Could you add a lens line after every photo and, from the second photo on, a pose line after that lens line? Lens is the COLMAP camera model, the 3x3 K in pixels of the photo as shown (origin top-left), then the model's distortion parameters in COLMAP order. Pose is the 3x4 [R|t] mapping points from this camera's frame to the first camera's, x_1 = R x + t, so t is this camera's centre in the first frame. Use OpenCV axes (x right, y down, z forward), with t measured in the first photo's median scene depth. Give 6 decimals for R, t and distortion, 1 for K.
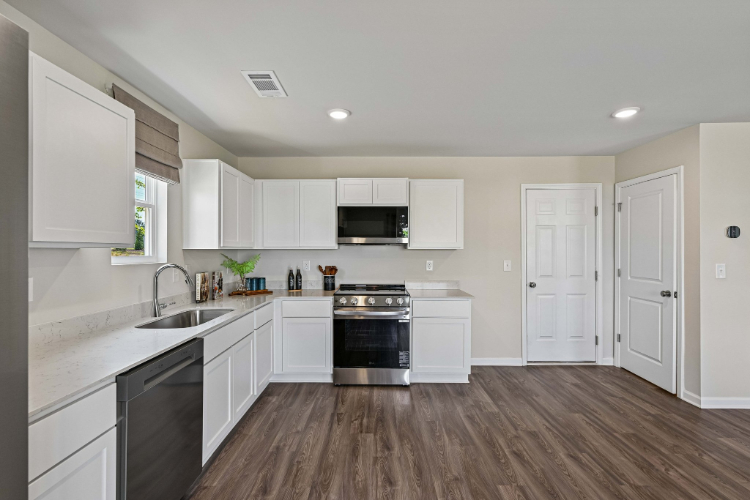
lens RADIAL K [[341.0, 0, 371.8], [0, 341.0, 248.8], [0, 0, 1]] dist [0.000385, 0.000155]
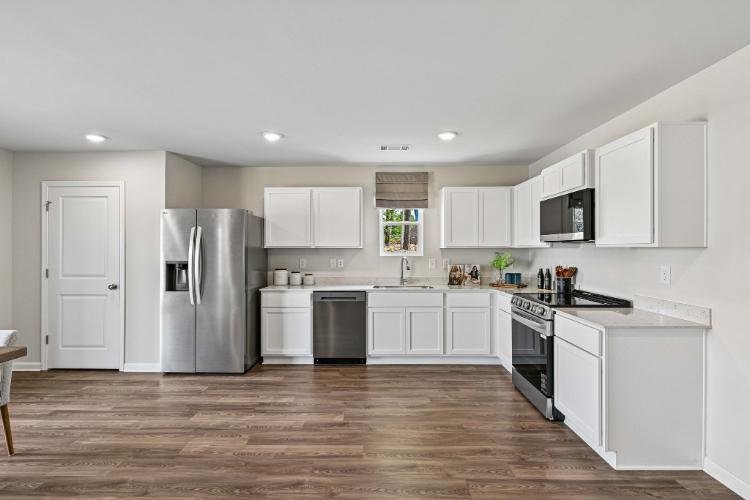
lens RADIAL K [[341.0, 0, 371.8], [0, 341.0, 248.8], [0, 0, 1]] dist [0.000385, 0.000155]
pose [[0.028710, -0.003434, -0.999582, 1.012986], [0.004657, 0.999984, -0.003302, 0.005923], [0.999577, -0.004561, 0.028725, 0.646923]]
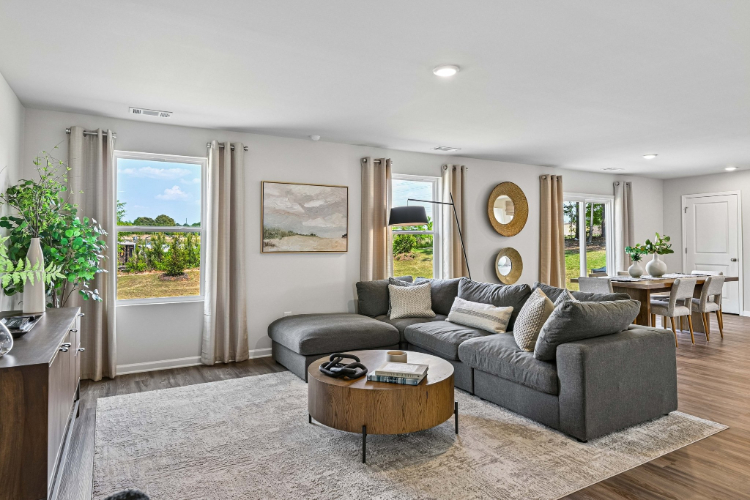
lens RADIAL K [[462.5, 0, 373.9], [0, 462.5, 233.3], [0, 0, 1]] dist [0.000787, 0.000057]
pose [[-0.854552, -0.012044, -0.519226, 2.952066], [0.001591, 0.999666, -0.025807, 0.053858], [0.519363, -0.022880, -0.854247, 0.932532]]
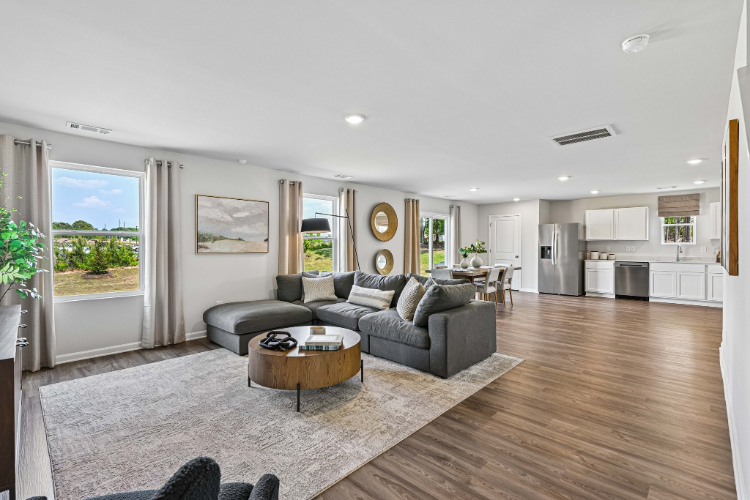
lens RADIAL K [[341.0, 0, 371.8], [0, 341.0, 248.8], [0, 0, 1]] dist [0.000385, 0.000155]
pose [[-0.675604, 0.003908, -0.737254, 3.024367], [0.001418, 0.999991, 0.004000, 0.054524], [0.737263, 0.001657, -0.675603, 0.865810]]
